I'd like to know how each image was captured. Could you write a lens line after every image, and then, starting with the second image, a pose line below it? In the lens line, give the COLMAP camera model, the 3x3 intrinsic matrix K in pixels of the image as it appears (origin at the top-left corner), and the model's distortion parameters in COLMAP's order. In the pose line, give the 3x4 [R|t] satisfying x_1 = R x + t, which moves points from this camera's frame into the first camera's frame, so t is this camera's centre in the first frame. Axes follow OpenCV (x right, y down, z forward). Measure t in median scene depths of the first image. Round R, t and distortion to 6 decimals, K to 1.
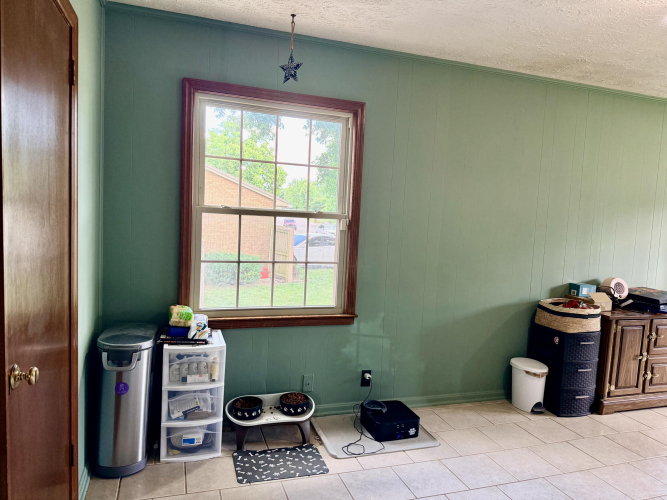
lens RADIAL K [[474.2, 0, 334.0], [0, 474.2, 249.7], [0, 0, 1]] dist [0.085393, -0.100700]
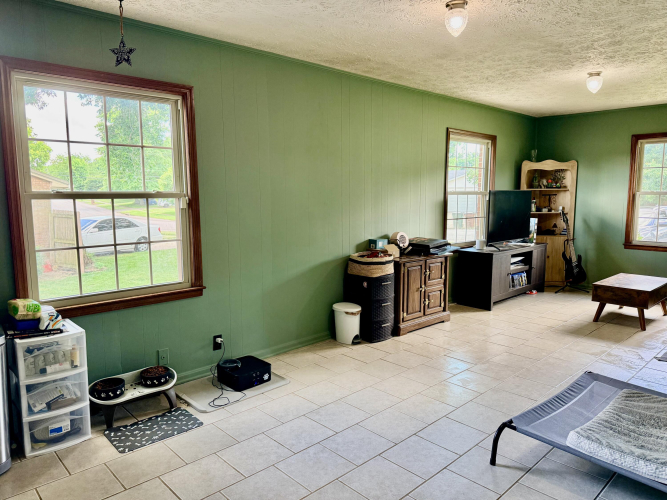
lens RADIAL K [[474.2, 0, 336.4], [0, 474.2, 249.3], [0, 0, 1]] dist [0.085393, -0.100700]
pose [[0.907227, -0.102065, 0.408071, -0.118391], [0.078514, 0.994155, 0.074102, -0.002992], [-0.413249, -0.035188, 0.909938, -0.112354]]
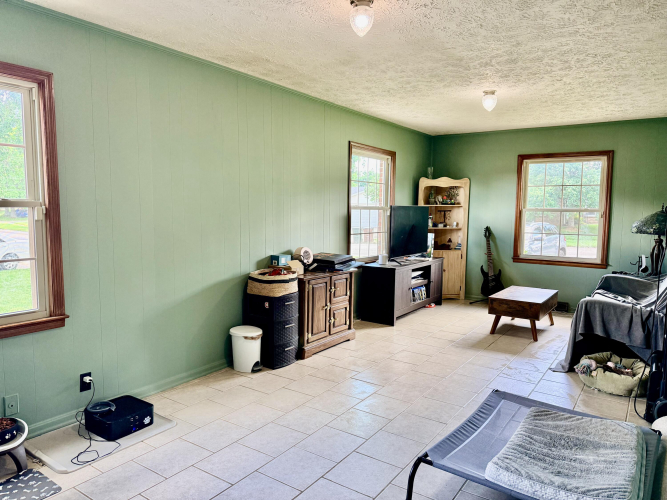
lens RADIAL K [[474.2, 0, 336.5], [0, 474.2, 252.3], [0, 0, 1]] dist [0.085393, -0.100700]
pose [[0.803867, -0.097871, 0.586702, -0.067523], [0.073090, 0.995148, 0.065863, -0.001296], [-0.590301, -0.010063, 0.807120, -0.022646]]
